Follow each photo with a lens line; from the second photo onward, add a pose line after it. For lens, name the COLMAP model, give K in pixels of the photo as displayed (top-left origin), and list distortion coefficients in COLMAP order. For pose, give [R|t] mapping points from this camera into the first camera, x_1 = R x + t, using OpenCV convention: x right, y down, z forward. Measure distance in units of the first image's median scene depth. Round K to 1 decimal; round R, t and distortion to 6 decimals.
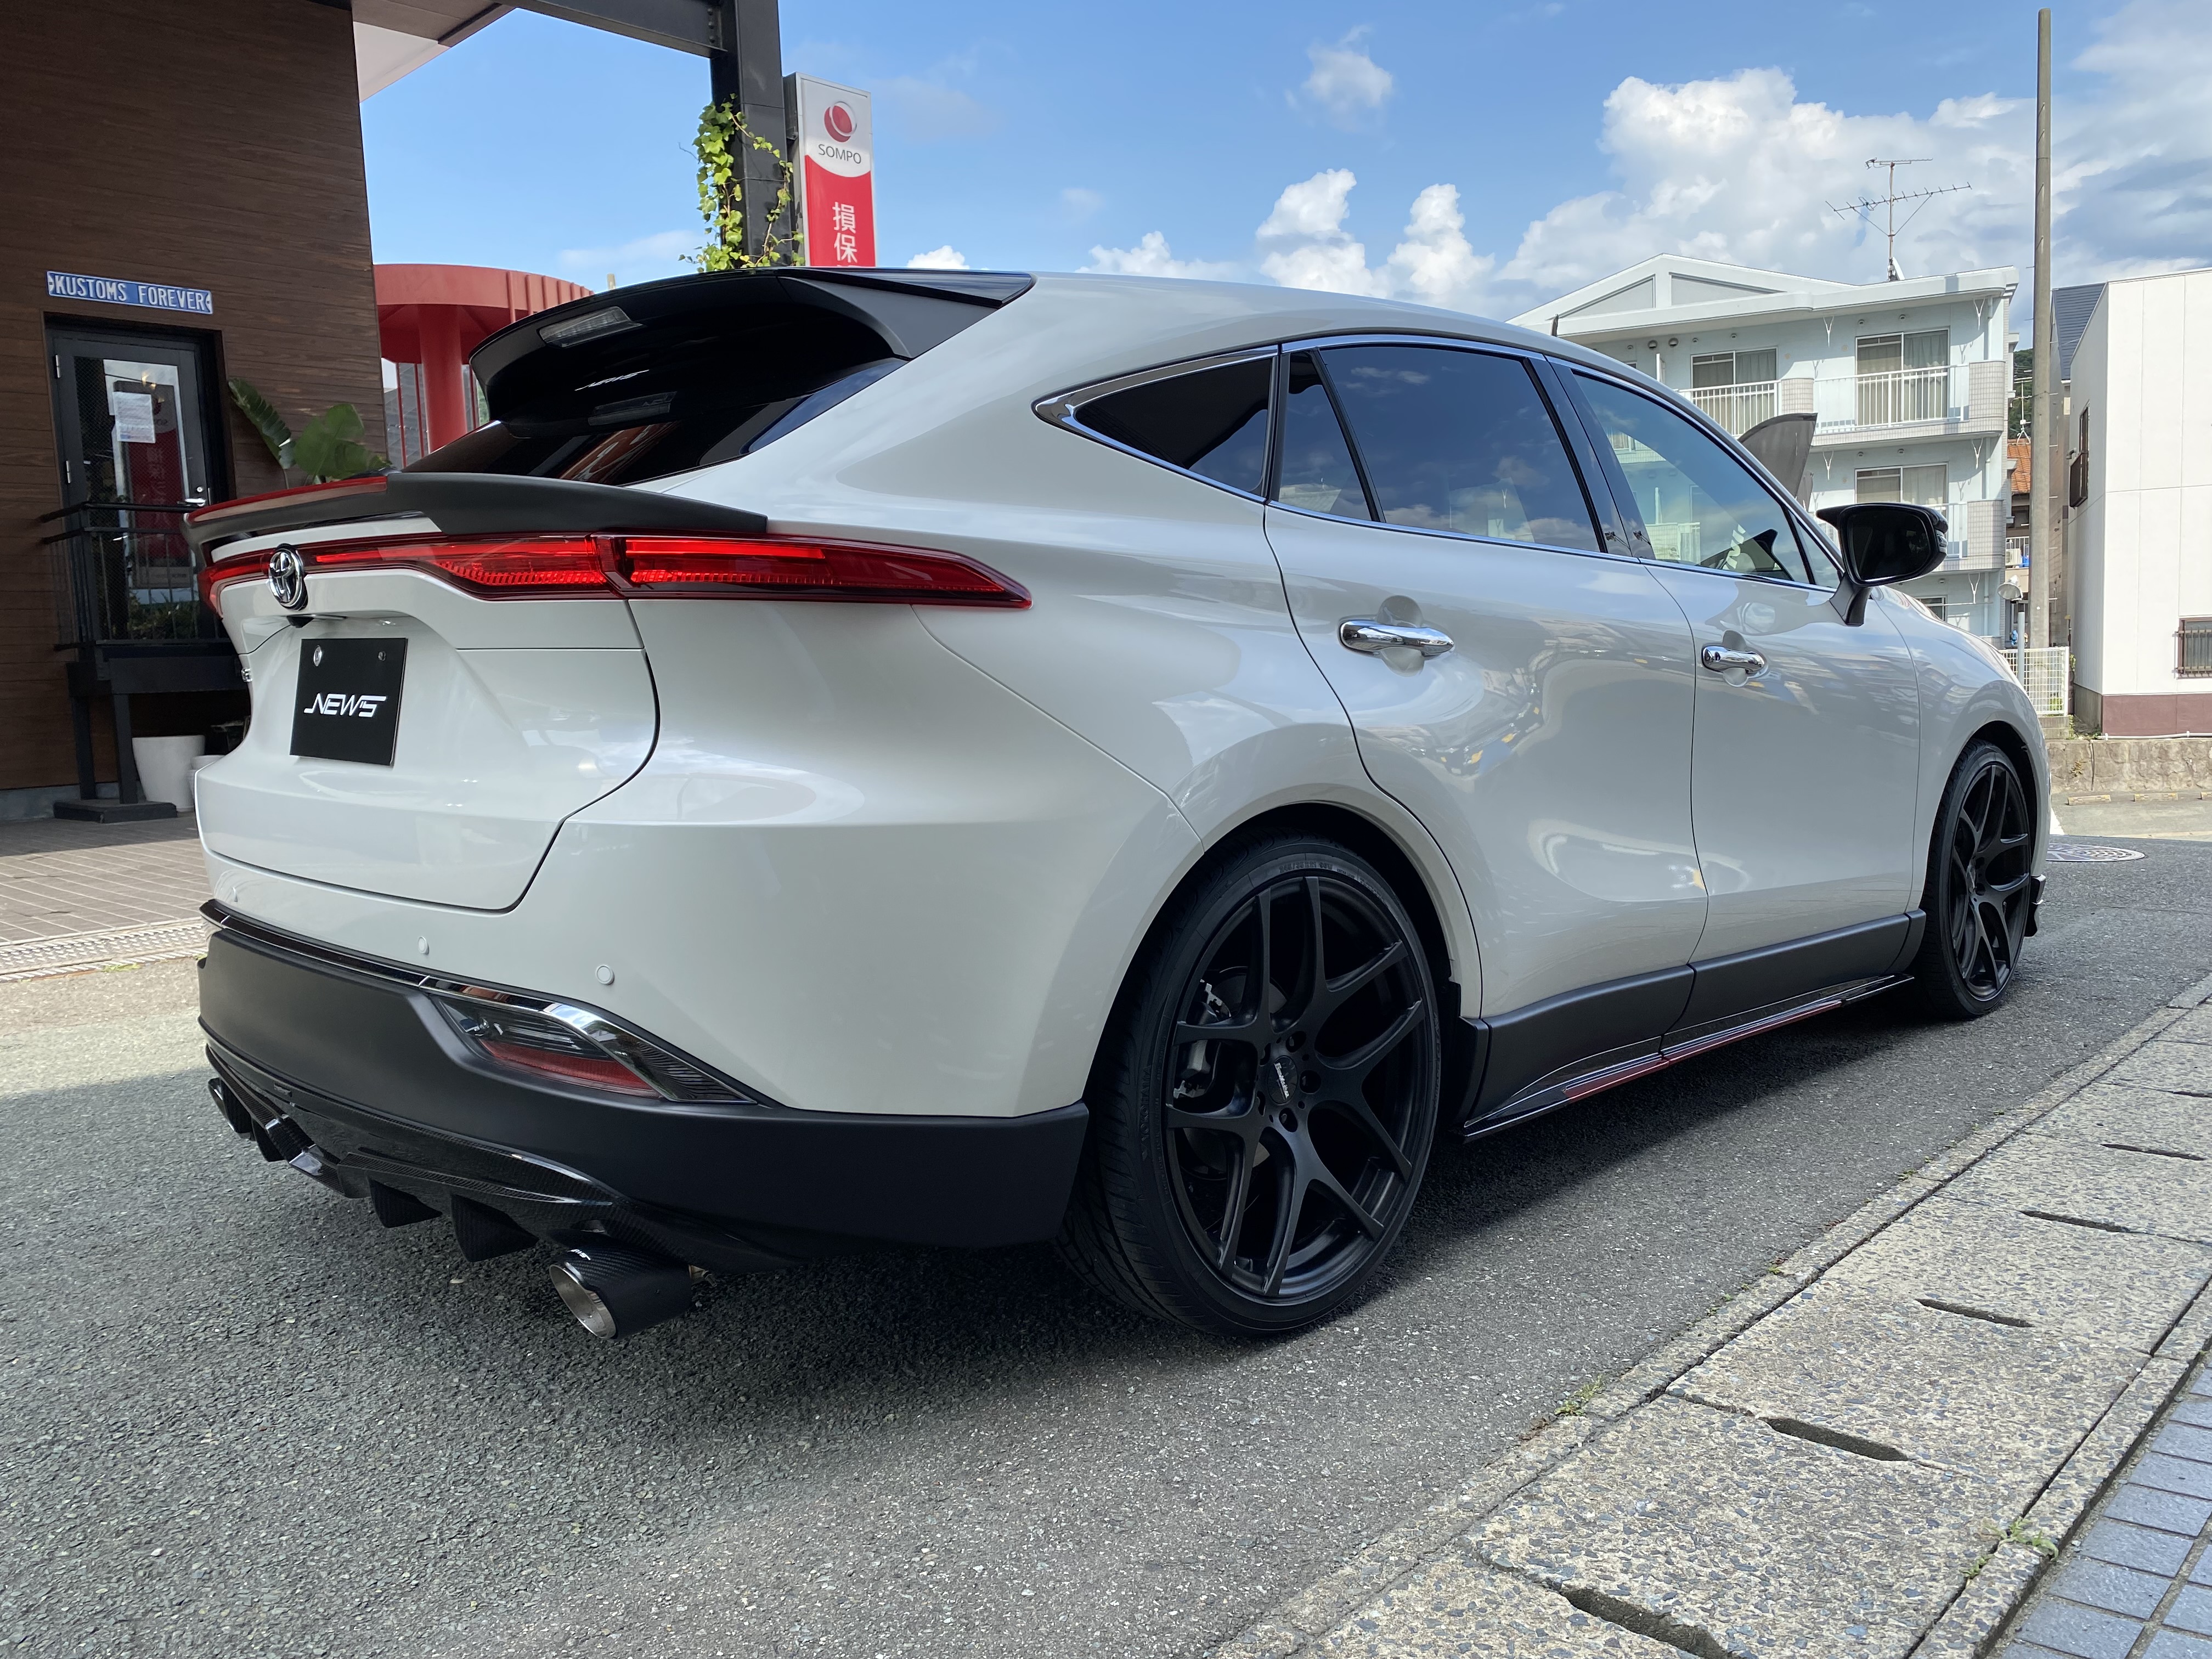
lens RADIAL K [[1649.5, 0, 1099.8], [0, 1649.5, 846.8], [0, 0, 1]] dist [0.039353, -0.004079]
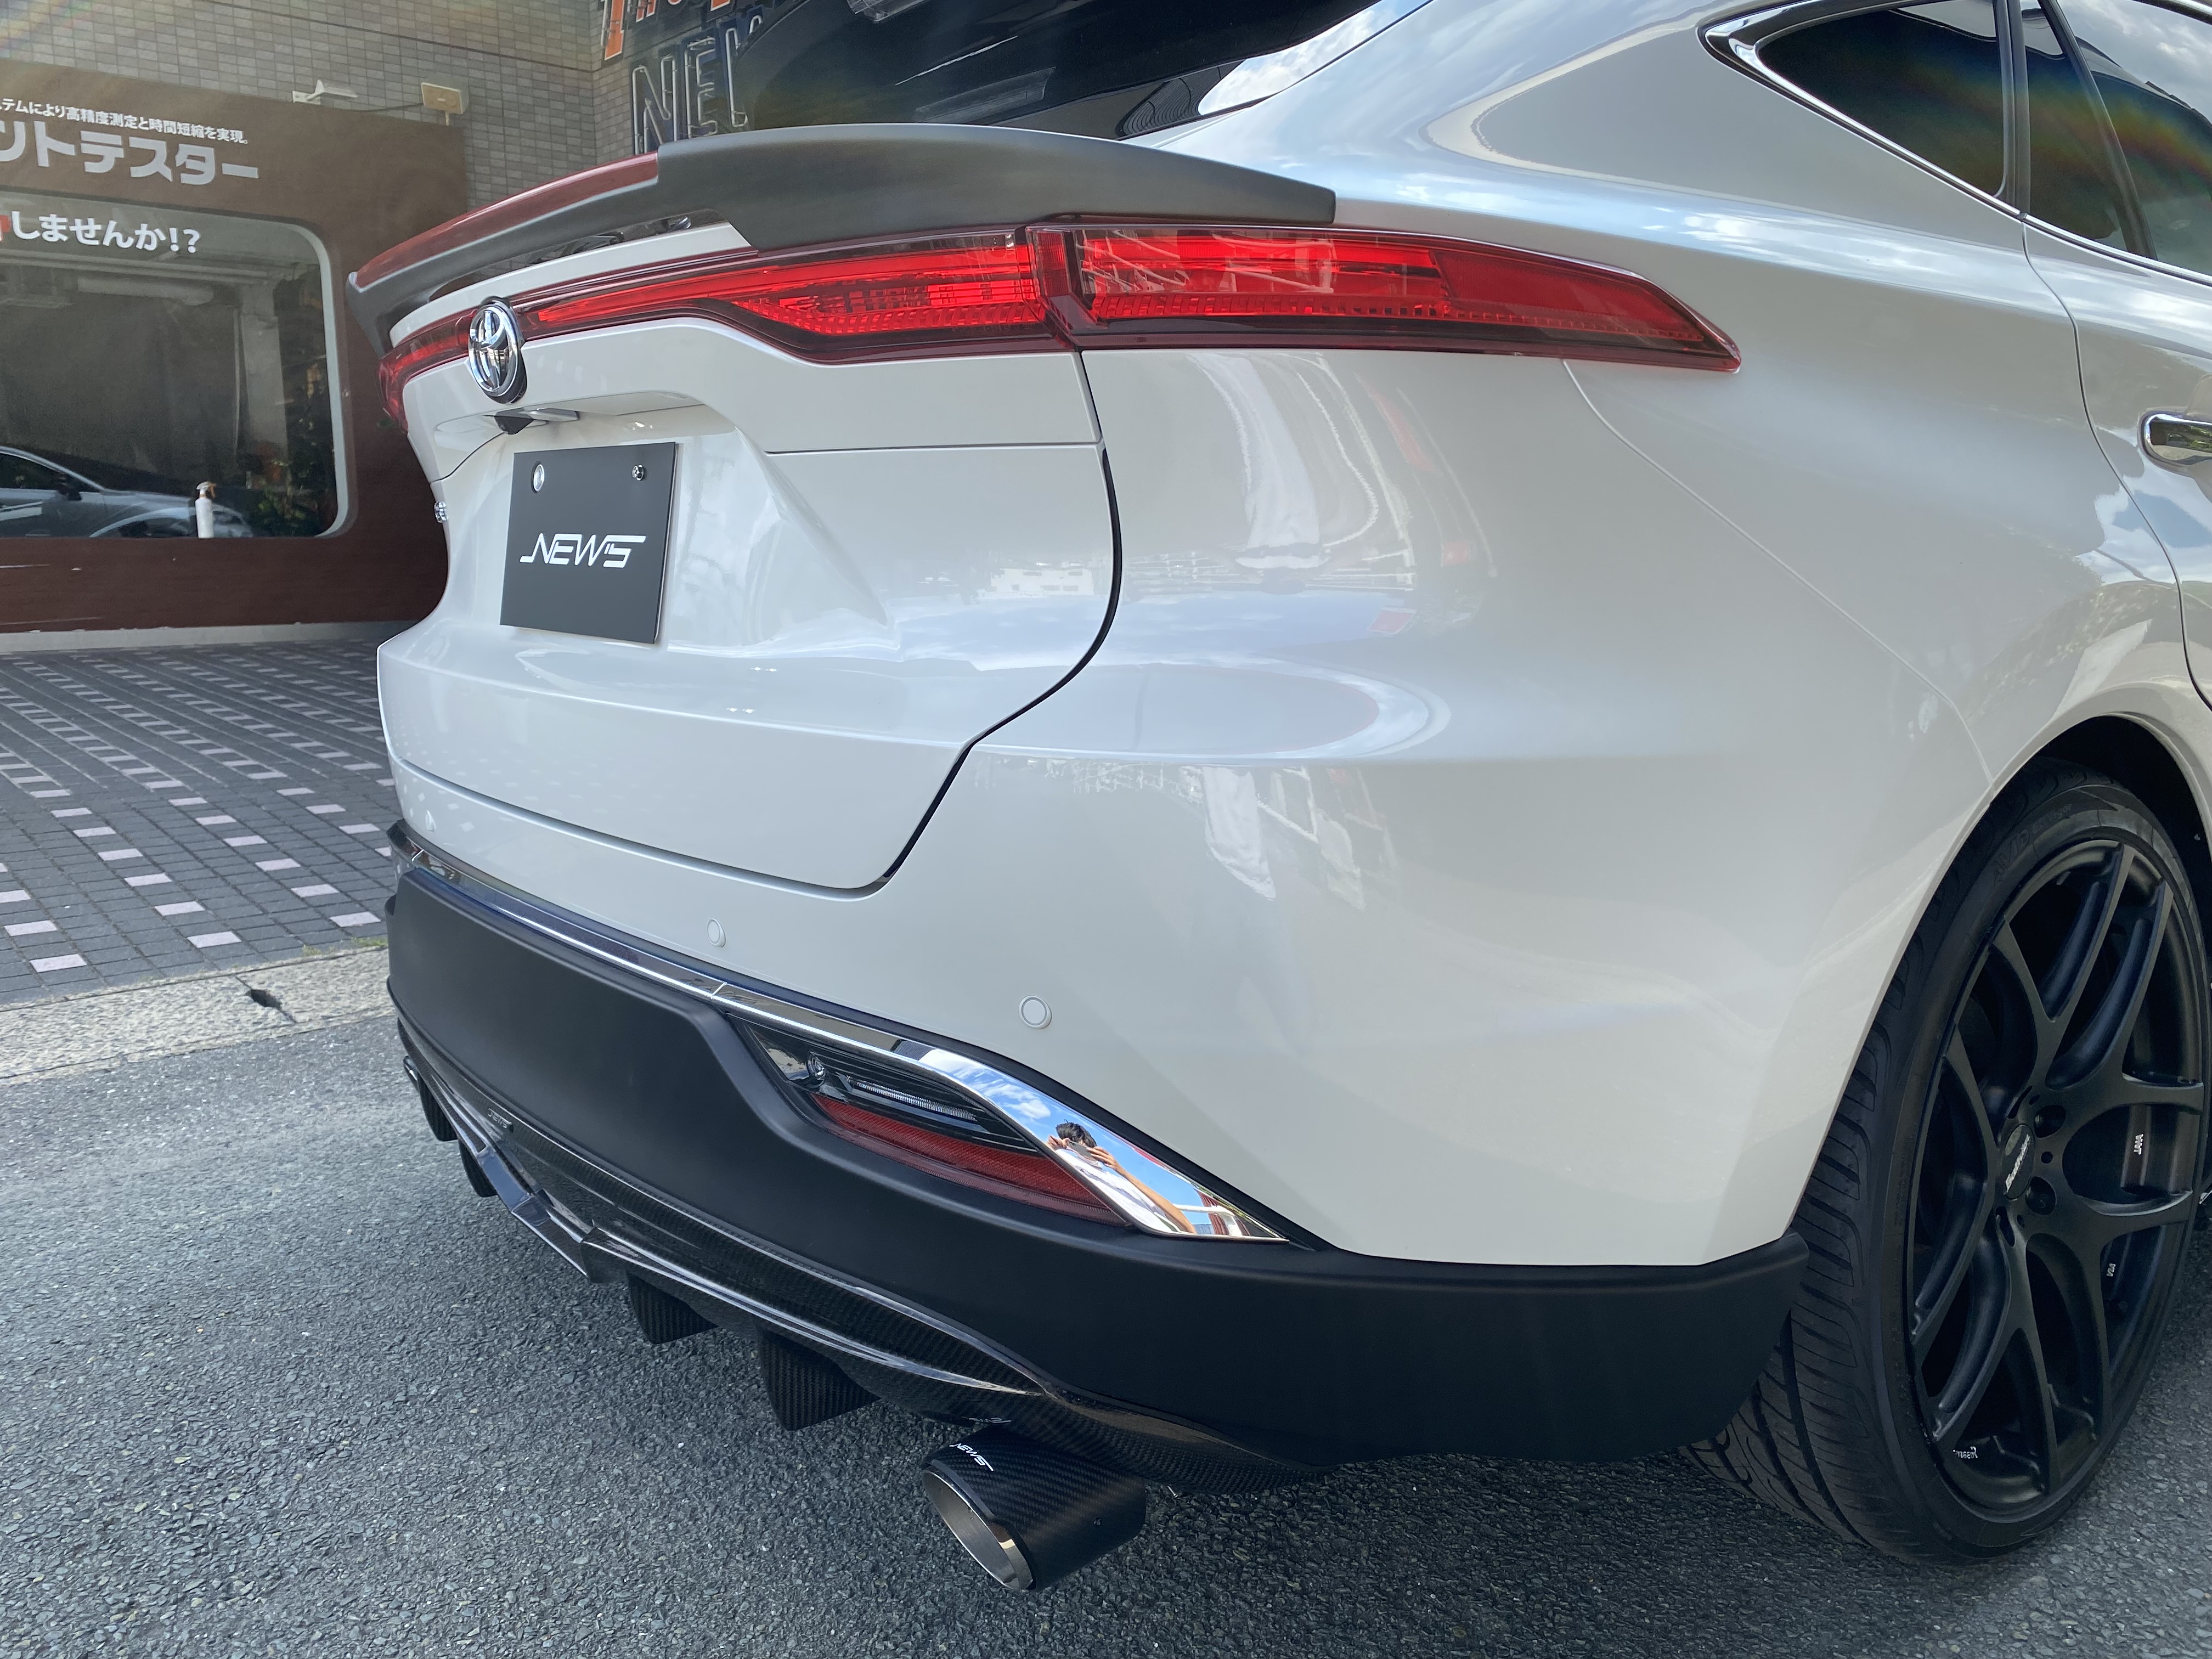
lens RADIAL K [[1649.5, 0, 1099.8], [0, 1649.5, 846.8], [0, 0, 1]] dist [0.039353, -0.004079]
pose [[0.994857, 0.021395, -0.099005, -0.185312], [-0.013704, 0.996881, 0.077722, -0.022127], [0.100359, -0.075965, 0.992047, 0.366324]]
